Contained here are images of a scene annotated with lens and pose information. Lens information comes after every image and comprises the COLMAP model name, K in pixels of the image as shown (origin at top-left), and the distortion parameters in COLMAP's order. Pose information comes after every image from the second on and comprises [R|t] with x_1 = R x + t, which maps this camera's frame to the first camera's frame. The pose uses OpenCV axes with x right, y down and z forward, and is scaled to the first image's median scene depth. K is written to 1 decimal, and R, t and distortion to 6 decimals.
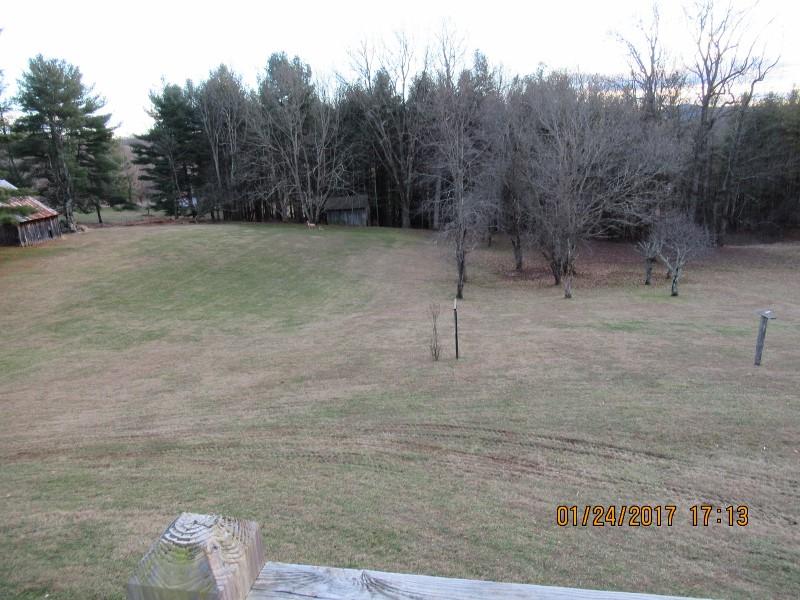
lens RADIAL K [[588.3, 0, 394.8], [0, 588.3, 300.4], [0, 0, 1]] dist [-0.014975, -0.002229]
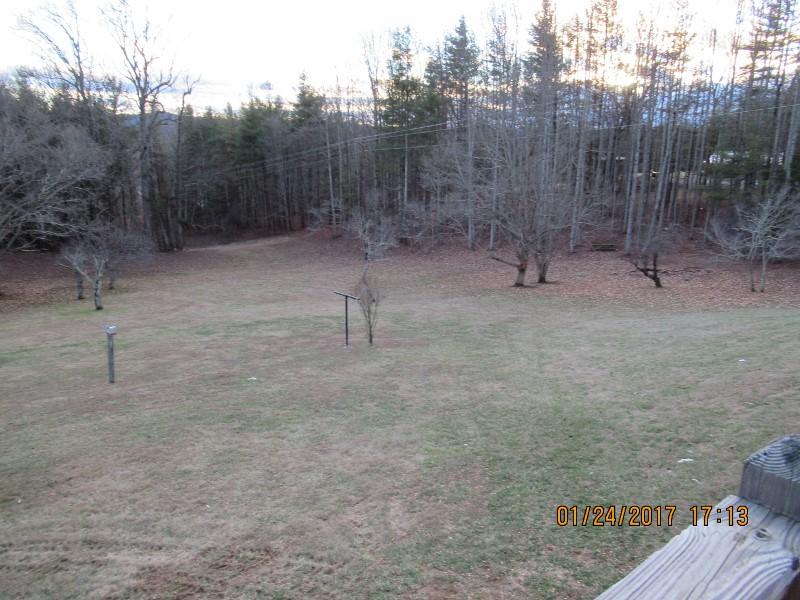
lens RADIAL K [[588.3, 0, 394.8], [0, 588.3, 300.4], [0, 0, 1]] dist [-0.014975, -0.002229]
pose [[0.702165, -0.124435, 0.701057, 0.111364], [0.129433, 0.990513, 0.046174, -0.003313], [-0.700151, 0.058318, 0.711609, -0.009818]]
